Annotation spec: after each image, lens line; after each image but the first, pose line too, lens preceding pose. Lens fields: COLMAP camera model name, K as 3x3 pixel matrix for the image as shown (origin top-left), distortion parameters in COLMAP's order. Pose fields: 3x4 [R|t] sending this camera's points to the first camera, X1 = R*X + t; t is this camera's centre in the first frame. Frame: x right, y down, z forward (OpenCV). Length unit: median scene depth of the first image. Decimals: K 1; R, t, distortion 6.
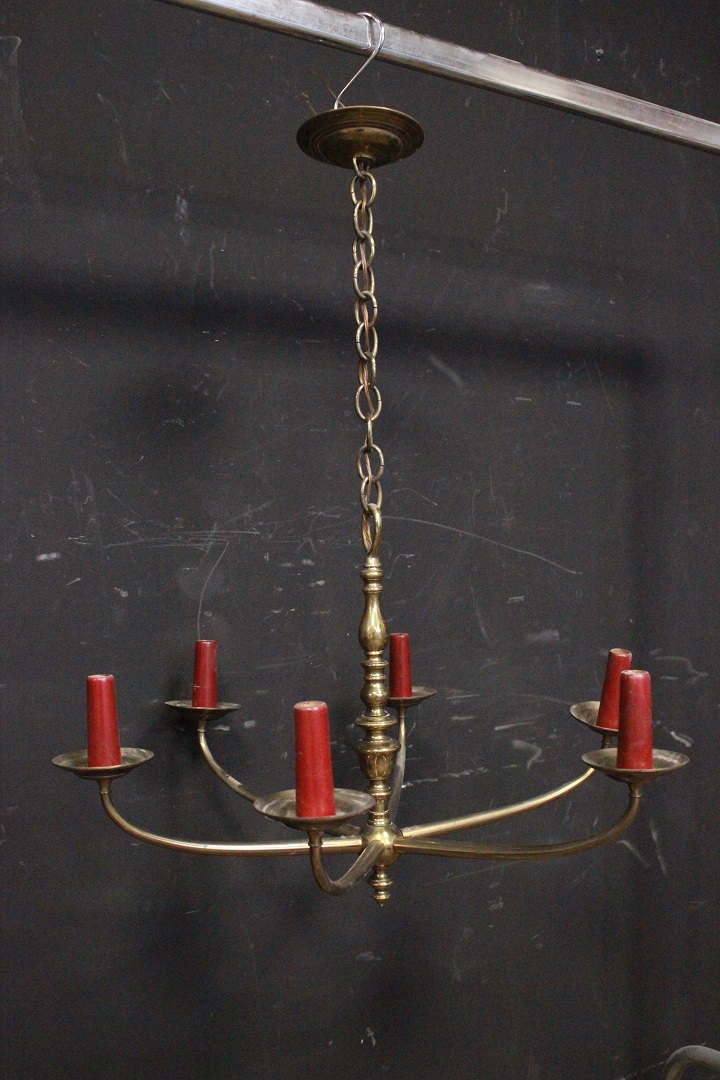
lens RADIAL K [[1050.1, 0, 359.6], [0, 1050.1, 572.0], [0, 0, 1]] dist [-0.127347, 0.000000]
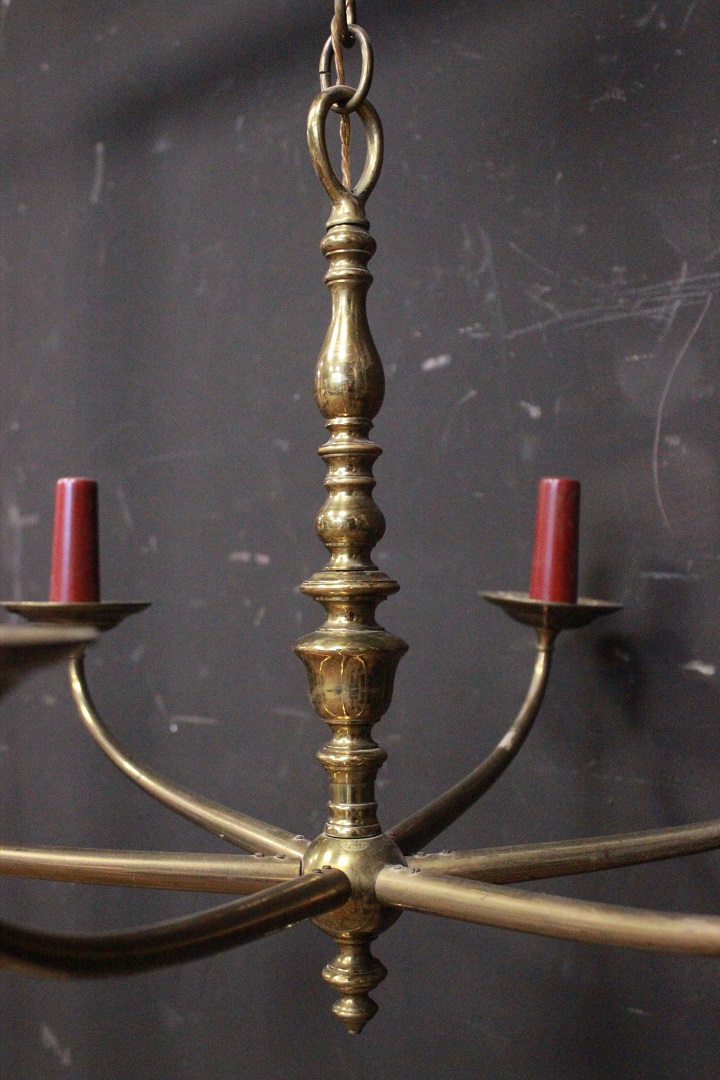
lens RADIAL K [[1199.0, 0, 359.7], [0, 1199.0, 557.9], [0, 0, 1]] dist [-0.079826, 0.000000]
pose [[0.248196, -0.005346, -0.968695, 0.392552], [-0.027610, 0.999539, -0.012591, 0.111385], [0.968316, 0.029871, 0.247934, 0.714284]]
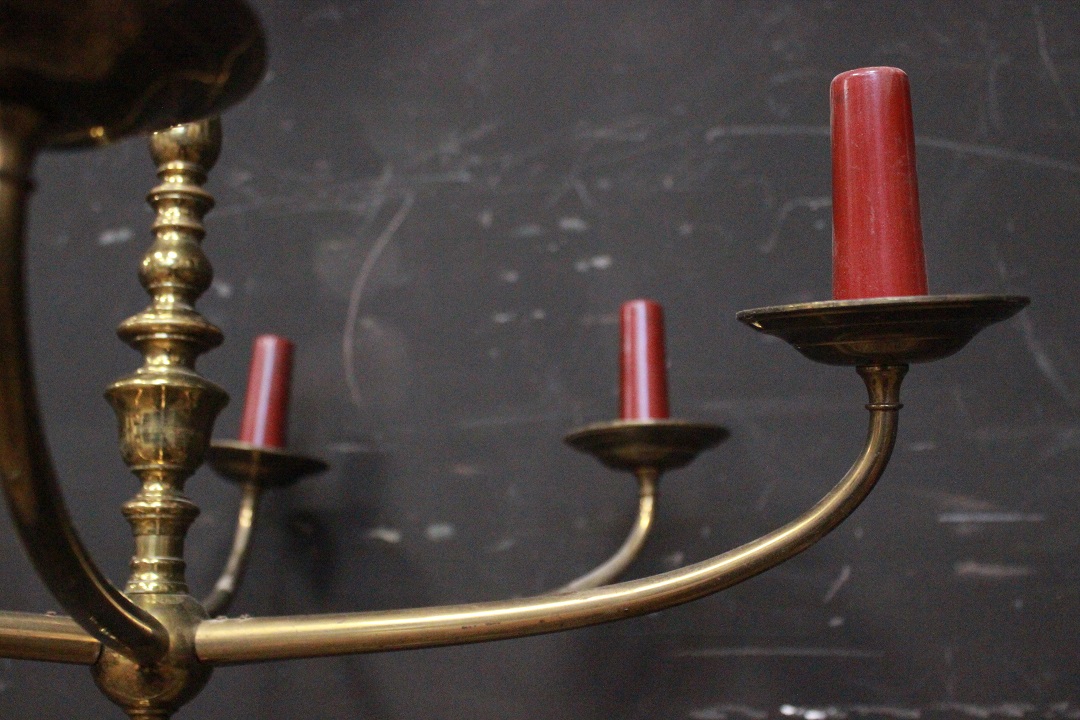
lens RADIAL K [[1199.0, 0, 506.5], [0, 1199.0, 388.8], [0, 0, 1]] dist [-0.079826, 0.000000]
pose [[0.718268, -0.120350, -0.685279, 0.341197], [-0.040795, 0.975947, -0.214156, 0.209388], [0.694570, 0.181777, 0.696082, 0.625160]]
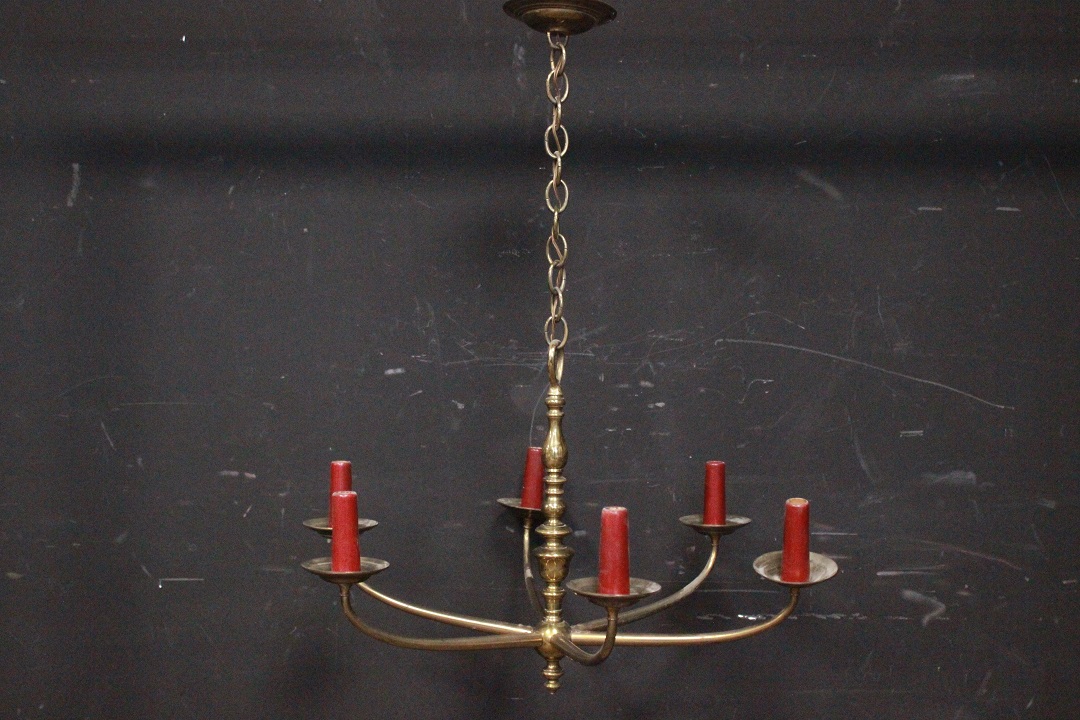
lens RADIAL K [[1470.9, 0, 506.9], [0, 1470.9, 408.8], [0, 0, 1]] dist [-0.088049, 0.000000]
pose [[0.810049, 0.054268, -0.583846, 0.729537], [-0.033490, 0.998365, 0.046333, -0.050415], [0.585405, -0.017979, 0.810542, -0.264742]]
